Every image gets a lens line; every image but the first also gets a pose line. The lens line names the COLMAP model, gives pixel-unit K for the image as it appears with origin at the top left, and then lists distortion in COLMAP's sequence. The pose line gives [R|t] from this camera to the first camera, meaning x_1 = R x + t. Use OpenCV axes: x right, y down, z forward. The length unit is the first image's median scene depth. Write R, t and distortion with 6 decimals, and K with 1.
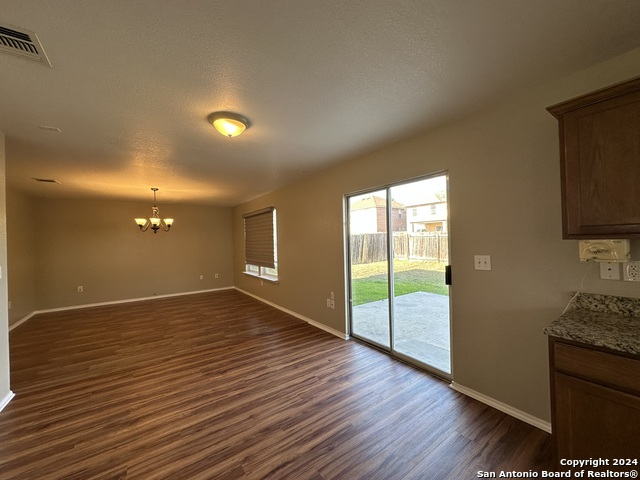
lens RADIAL K [[256.8, 0, 321.1], [0, 256.8, 238.7], [0, 0, 1]] dist [-0.000231, 0.000349]
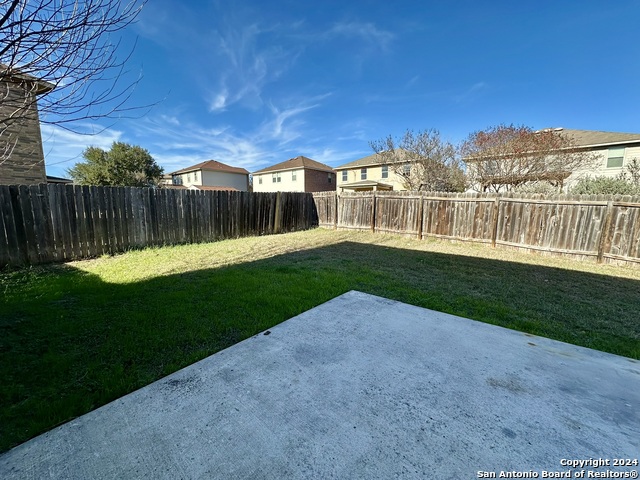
lens RADIAL K [[255.0, 0, 320.1], [0, 255.0, 238.4], [0, 0, 1]] dist [0.000558, 0.000028]
pose [[0.966464, -0.008501, 0.256660, 0.102098], [-0.023017, 0.992562, 0.119544, 0.022063], [-0.255768, -0.121442, 0.959080, 0.287773]]
